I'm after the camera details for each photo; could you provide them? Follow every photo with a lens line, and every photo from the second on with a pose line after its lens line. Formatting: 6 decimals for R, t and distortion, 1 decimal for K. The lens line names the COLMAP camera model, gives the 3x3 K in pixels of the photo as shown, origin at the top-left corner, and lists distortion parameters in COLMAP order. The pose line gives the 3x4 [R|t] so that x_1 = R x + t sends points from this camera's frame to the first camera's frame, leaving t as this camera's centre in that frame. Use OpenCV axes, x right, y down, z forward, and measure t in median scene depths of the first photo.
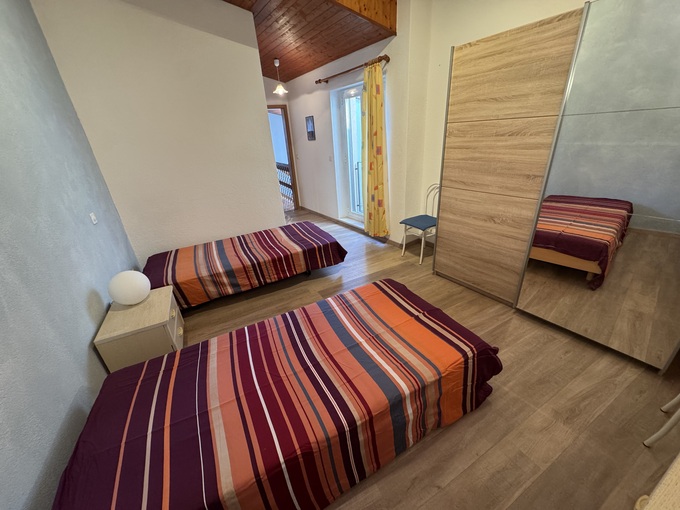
lens RADIAL K [[270.5, 0, 339.1], [0, 270.5, 254.9], [0, 0, 1]] dist [-0.002887, 0.000562]
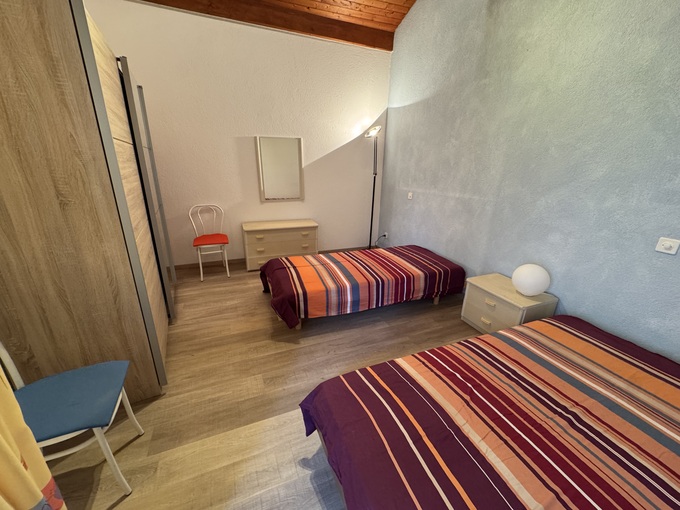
lens RADIAL K [[270.5, 0, 339.1], [0, 270.5, 254.9], [0, 0, 1]] dist [-0.002887, 0.000562]
pose [[-0.994604, 0.007486, 0.103476, -0.149572], [0.075969, 0.731807, 0.677265, -0.924507], [-0.070654, 0.681471, -0.728427, 2.194252]]
